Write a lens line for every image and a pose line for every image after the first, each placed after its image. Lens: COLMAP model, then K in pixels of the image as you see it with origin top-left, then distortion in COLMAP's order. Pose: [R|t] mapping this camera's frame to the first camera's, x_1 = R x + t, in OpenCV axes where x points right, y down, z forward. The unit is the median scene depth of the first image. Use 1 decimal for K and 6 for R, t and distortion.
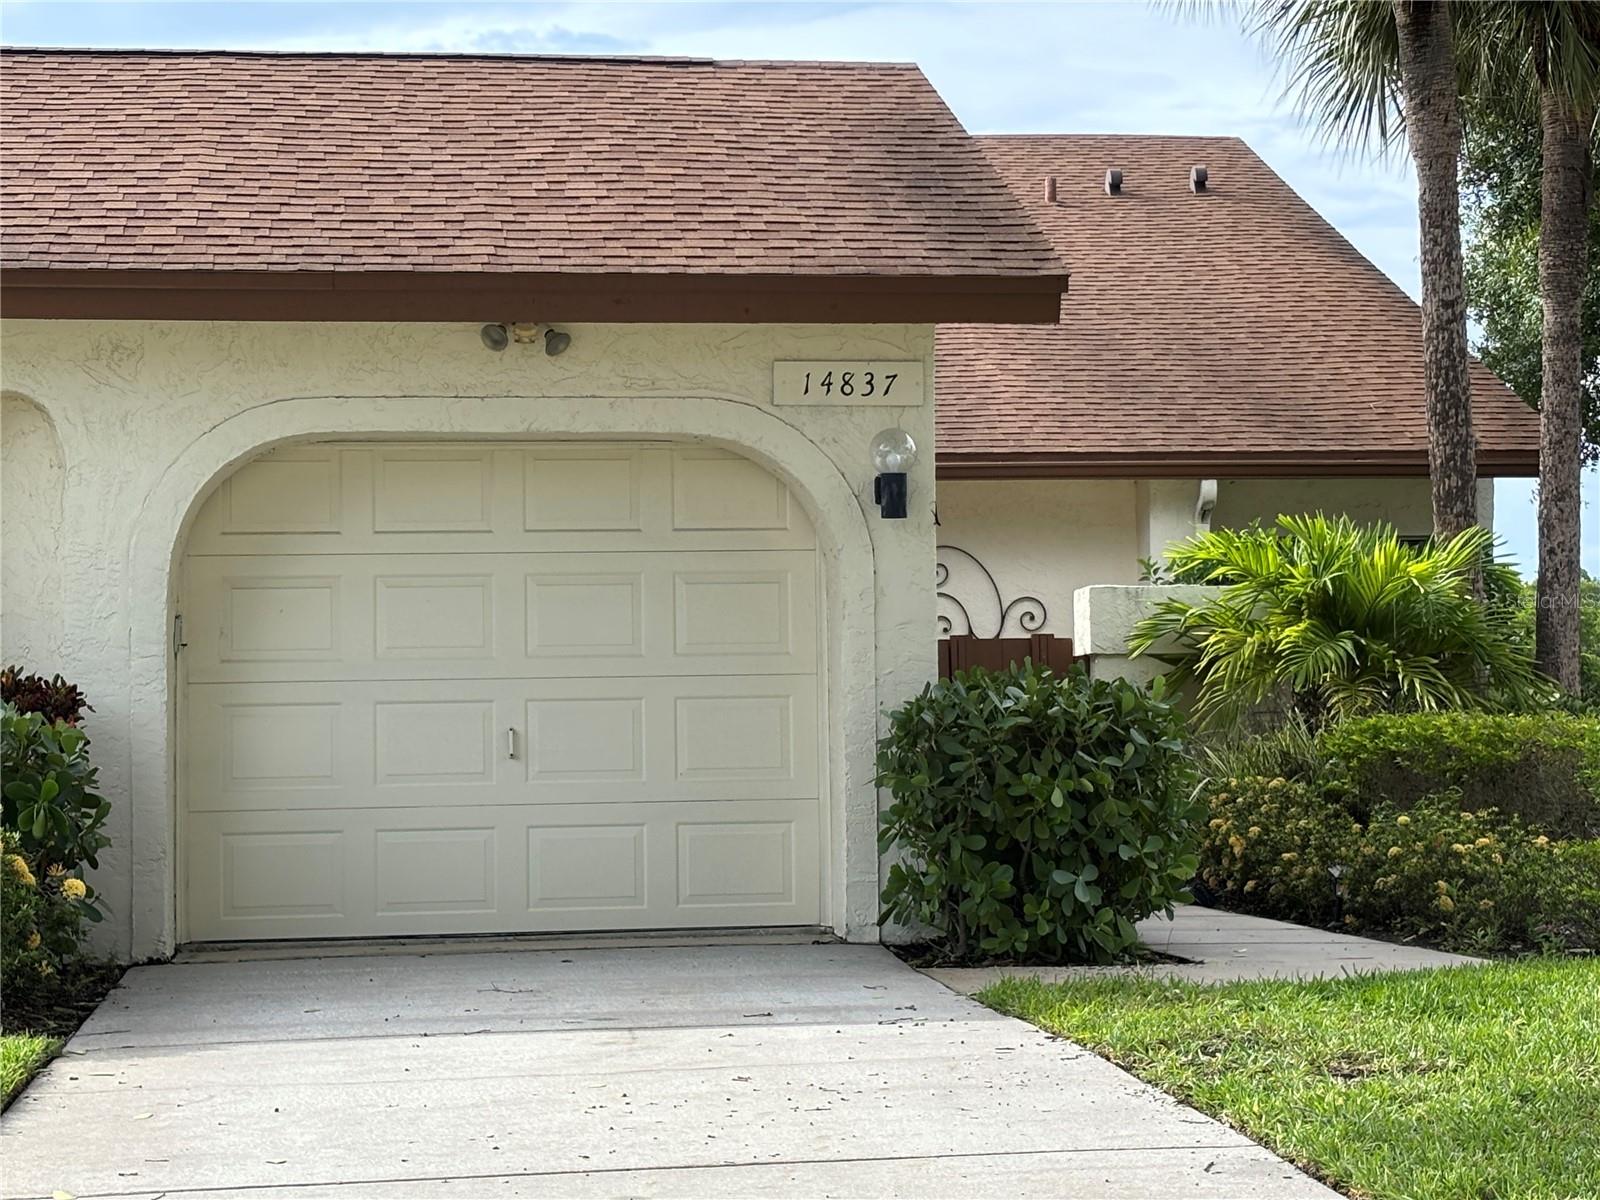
lens RADIAL K [[3513.4, 0, 800.2], [0, 3513.4, 595.3], [0, 0, 1]] dist [0.366091, 0.000000]
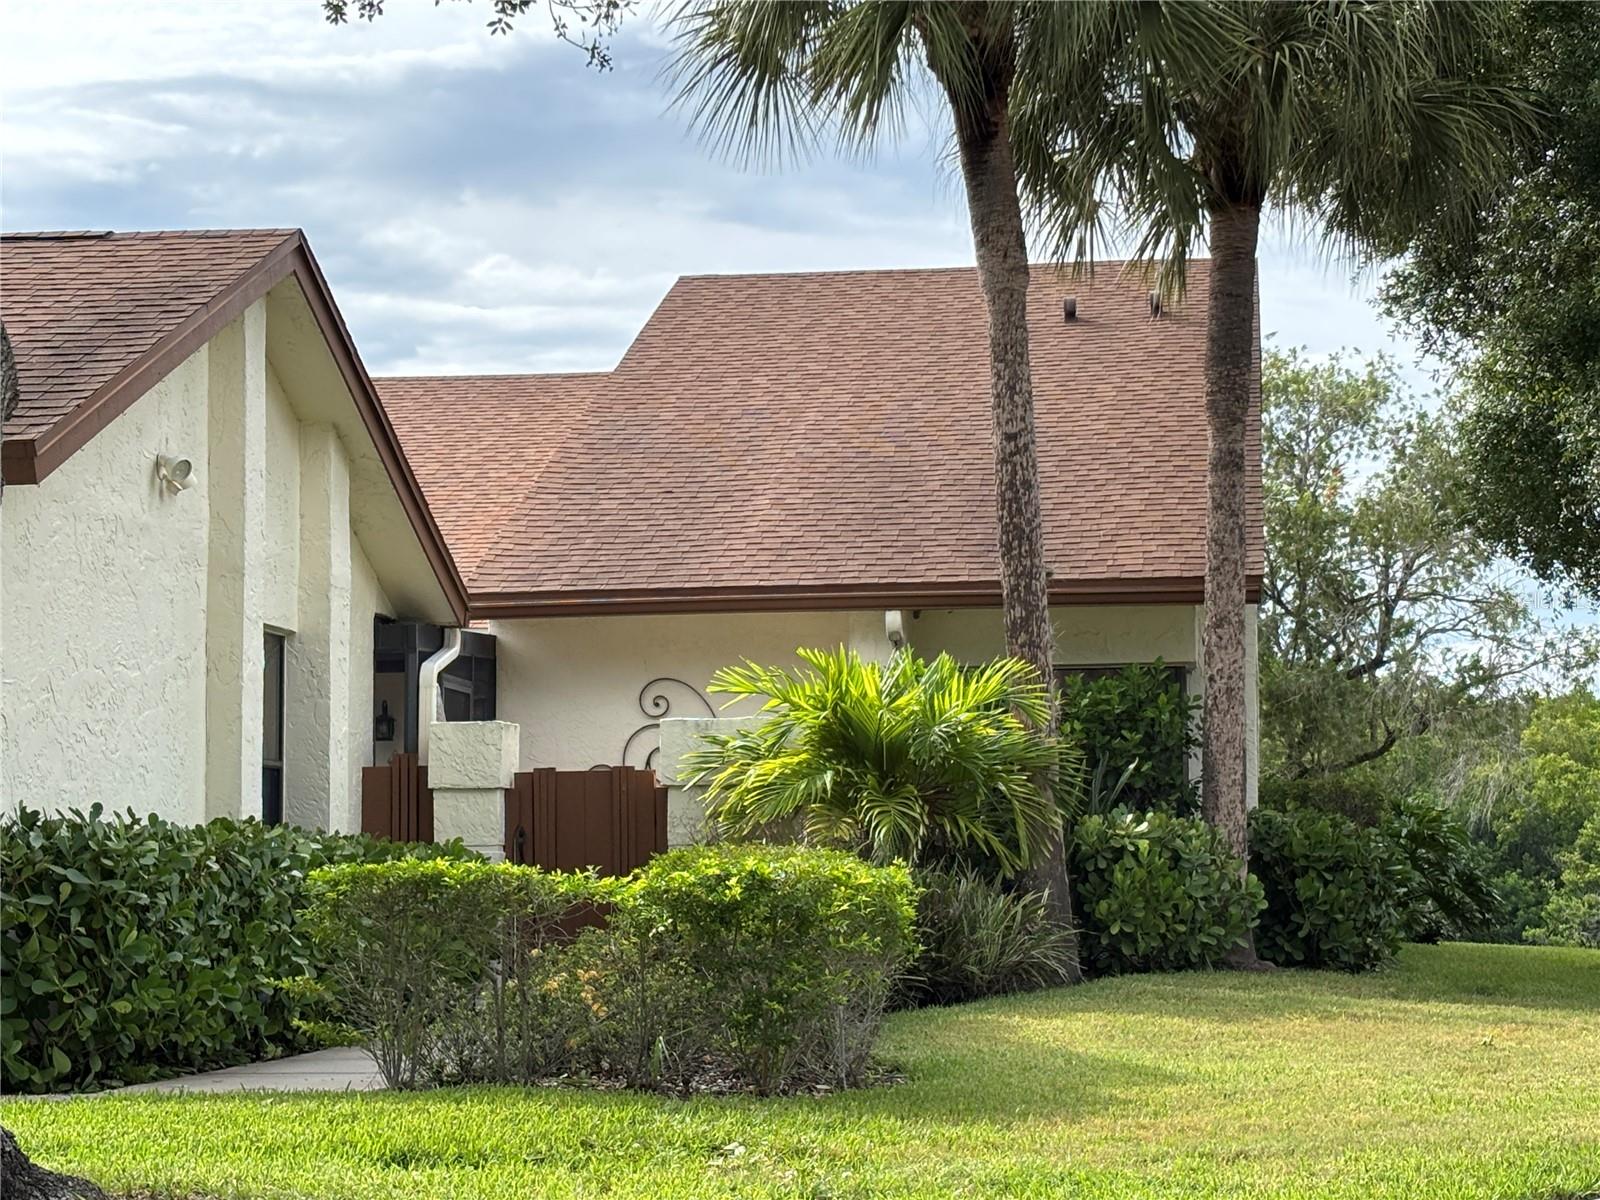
lens RADIAL K [[3513.4, 0, 800.0], [0, 3513.4, 605.1], [0, 0, 1]] dist [0.366091, 0.000000]
pose [[0.958632, -0.017454, -0.284112, 0.406907], [0.009123, 0.999489, -0.030621, -0.004029], [0.284501, 0.026763, 0.958302, 0.027643]]
